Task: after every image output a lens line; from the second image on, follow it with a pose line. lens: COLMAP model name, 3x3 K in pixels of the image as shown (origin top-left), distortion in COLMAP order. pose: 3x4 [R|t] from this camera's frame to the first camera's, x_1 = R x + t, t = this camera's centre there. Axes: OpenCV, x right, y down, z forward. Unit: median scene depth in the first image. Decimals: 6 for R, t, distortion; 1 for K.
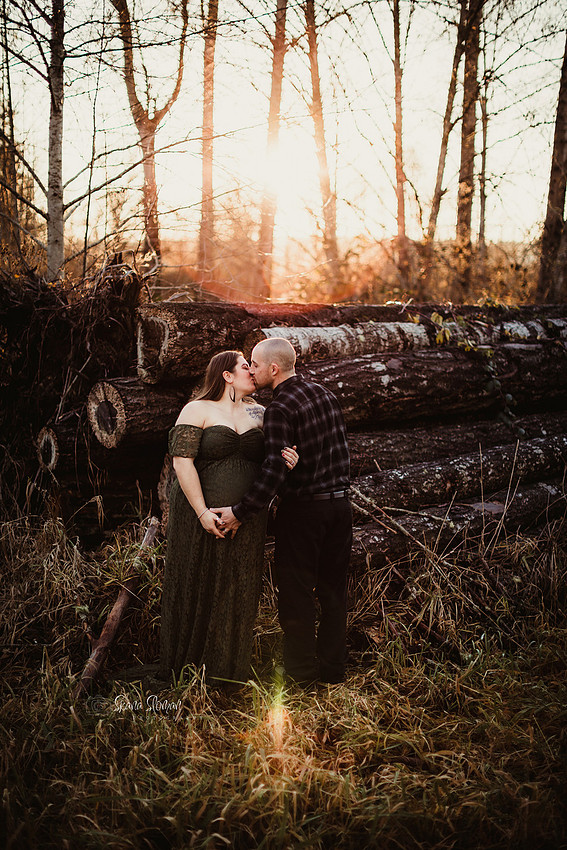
lens RADIAL K [[1226.4, 0, 283.5], [0, 1226.4, 425.0], [0, 0, 1]] dist [-0.195326, 0.424291]
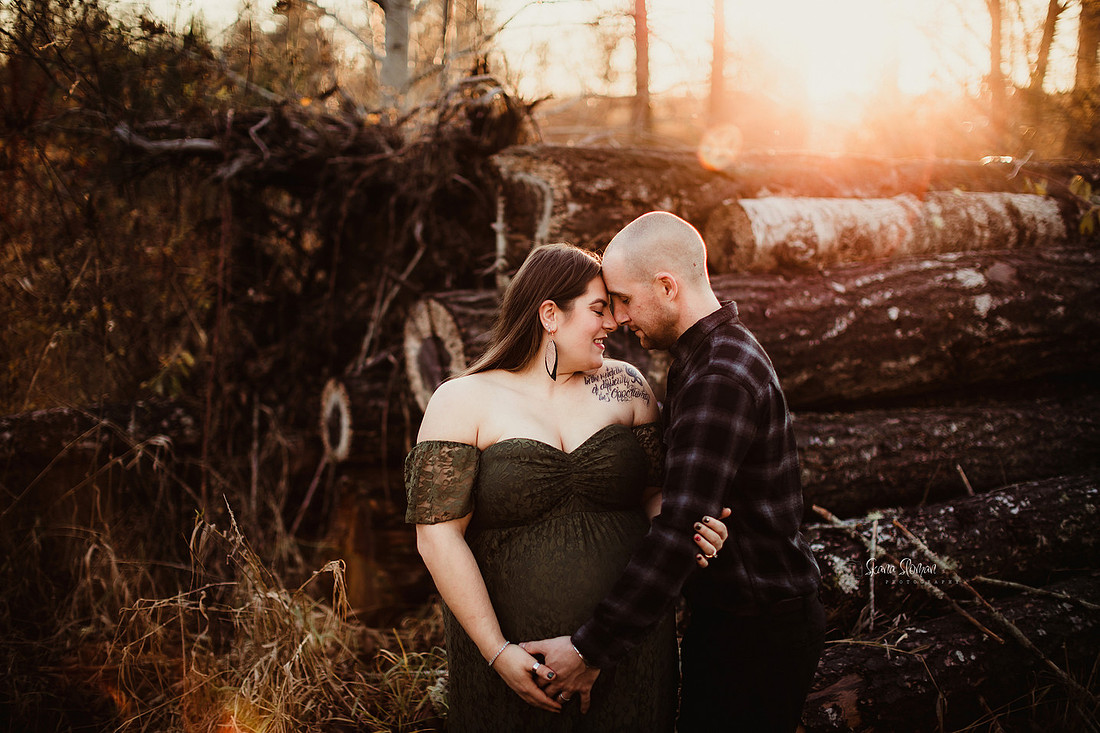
lens RADIAL K [[1587.1, 0, 552.1], [0, 1587.1, 350.6], [0, 0, 1]] dist [-0.195326, 0.424291]
pose [[0.984913, 0.024788, -0.171264, 0.019056], [-0.023050, 0.999661, 0.012132, -0.021844], [0.171506, -0.008001, 0.985151, 0.333618]]
